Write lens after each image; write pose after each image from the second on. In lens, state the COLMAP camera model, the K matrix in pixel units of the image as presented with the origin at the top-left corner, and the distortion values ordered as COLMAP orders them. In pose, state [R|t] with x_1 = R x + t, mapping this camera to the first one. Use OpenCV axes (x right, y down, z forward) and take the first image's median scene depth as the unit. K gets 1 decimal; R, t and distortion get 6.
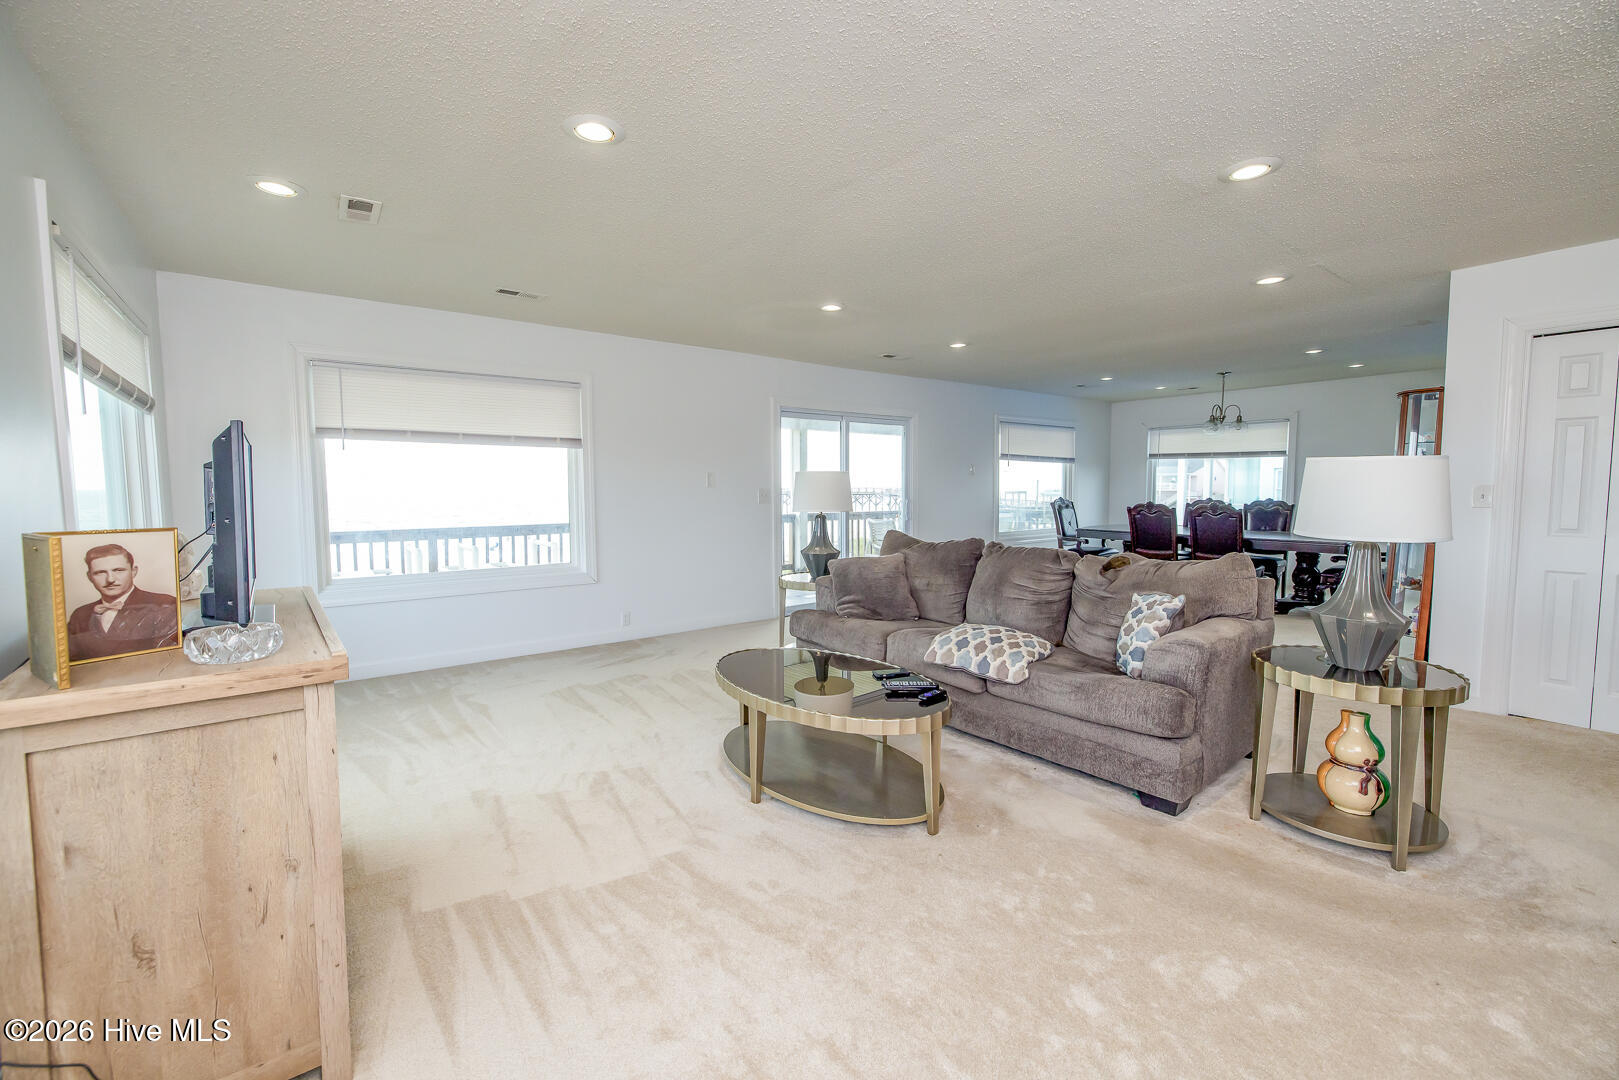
lens RADIAL K [[676.7, 0, 812.6], [0, 676.7, 537.2], [0, 0, 1]] dist [0.004837, 0.000259]
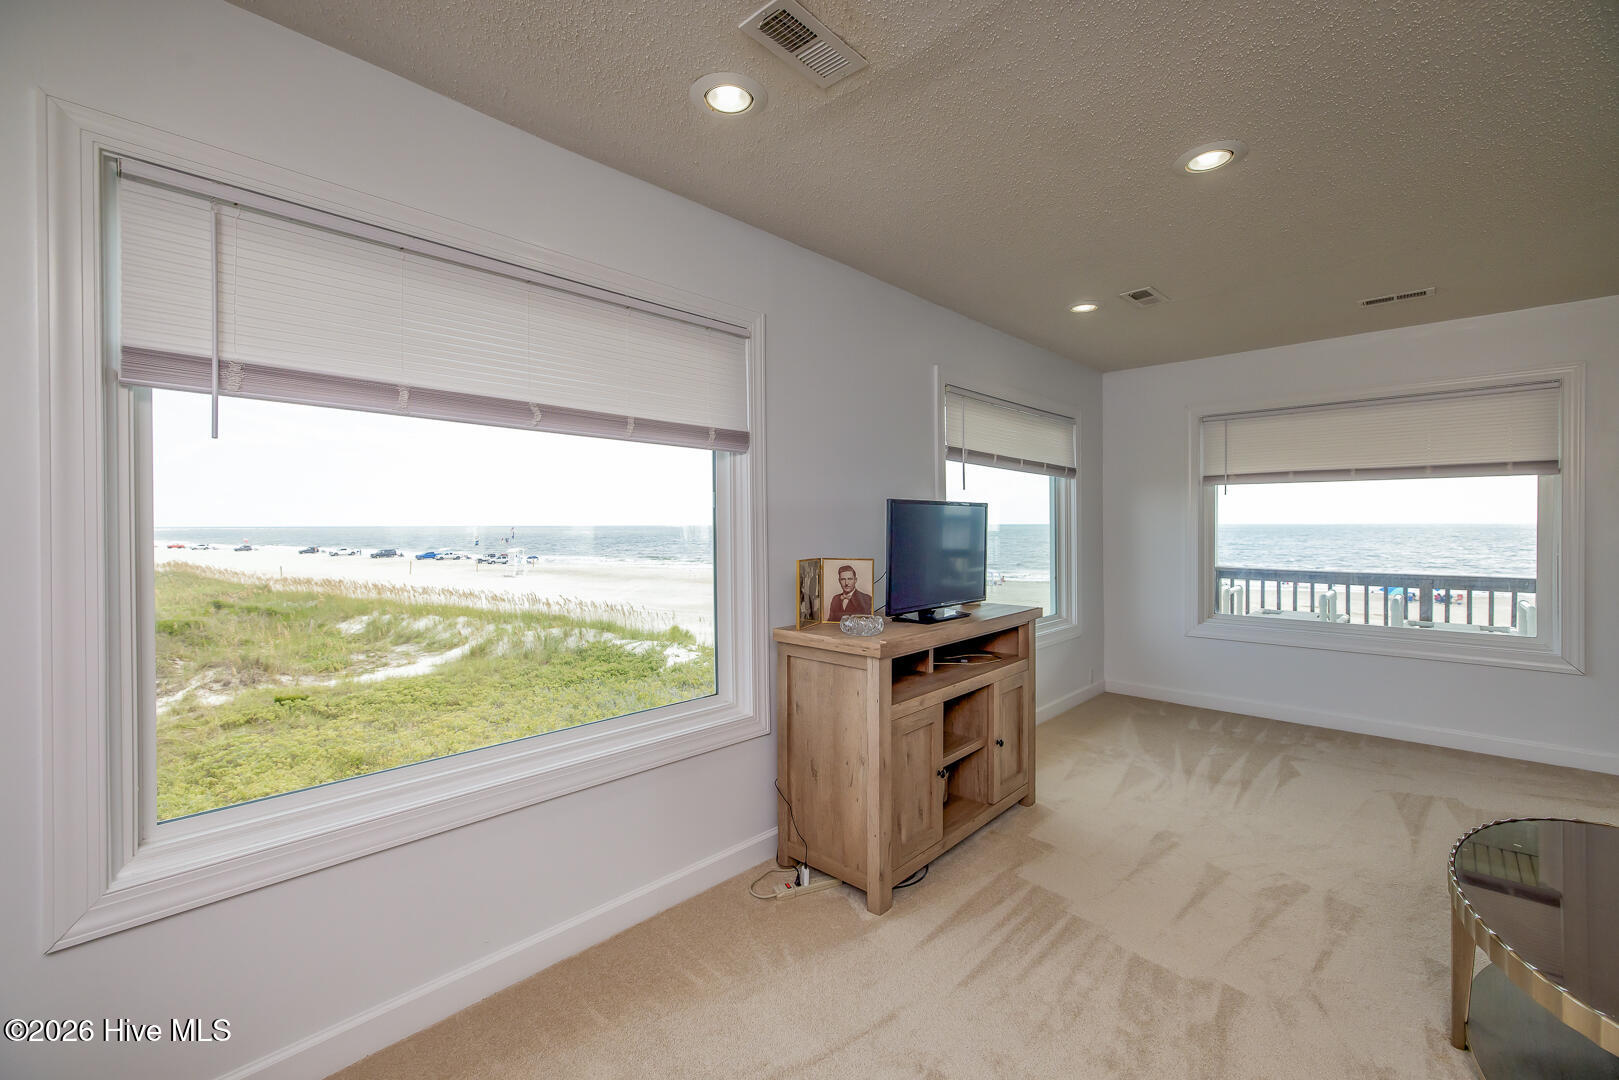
lens RADIAL K [[676.7, 0, 799.5], [0, 676.7, 531.8], [0, 0, 1]] dist [0.004837, 0.000259]
pose [[0.148682, 0.009260, -0.988842, 0.446191], [-0.067028, 0.997751, -0.000735, -0.038322], [0.986611, 0.066390, 0.148969, 0.283263]]
